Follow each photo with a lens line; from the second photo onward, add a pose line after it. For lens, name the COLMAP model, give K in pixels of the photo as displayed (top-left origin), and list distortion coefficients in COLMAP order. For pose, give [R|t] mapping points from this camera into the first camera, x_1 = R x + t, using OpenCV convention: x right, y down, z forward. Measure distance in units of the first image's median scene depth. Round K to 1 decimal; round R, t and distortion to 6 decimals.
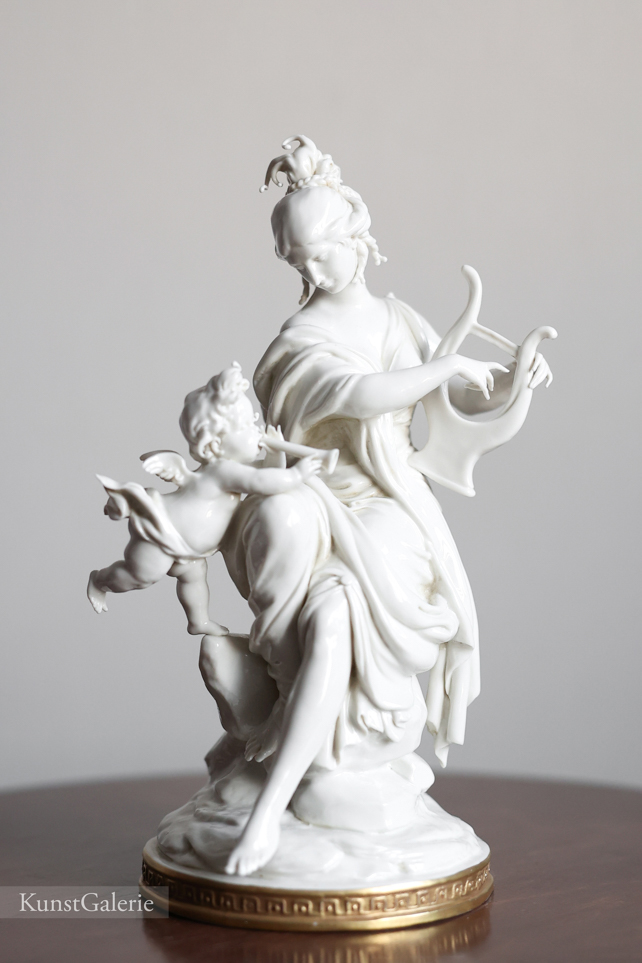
lens RADIAL K [[1926.6, 0, 321.0], [0, 1926.6, 482.5], [0, 0, 1]] dist [-0.449816, 0.000000]
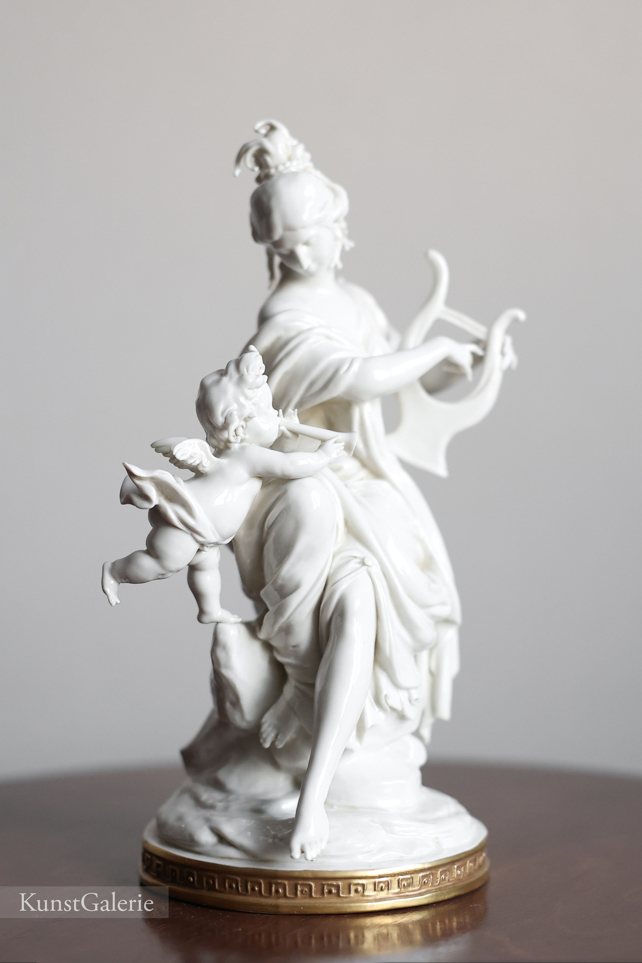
lens RADIAL K [[1926.6, 0, 321.3], [0, 1926.6, 480.0], [0, 0, 1]] dist [-0.449816, 0.000000]
pose [[0.974124, -0.026808, 0.224418, -0.228749], [0.027197, 0.999629, 0.001358, 0.006047], [-0.224372, 0.004780, 0.974492, 0.023791]]
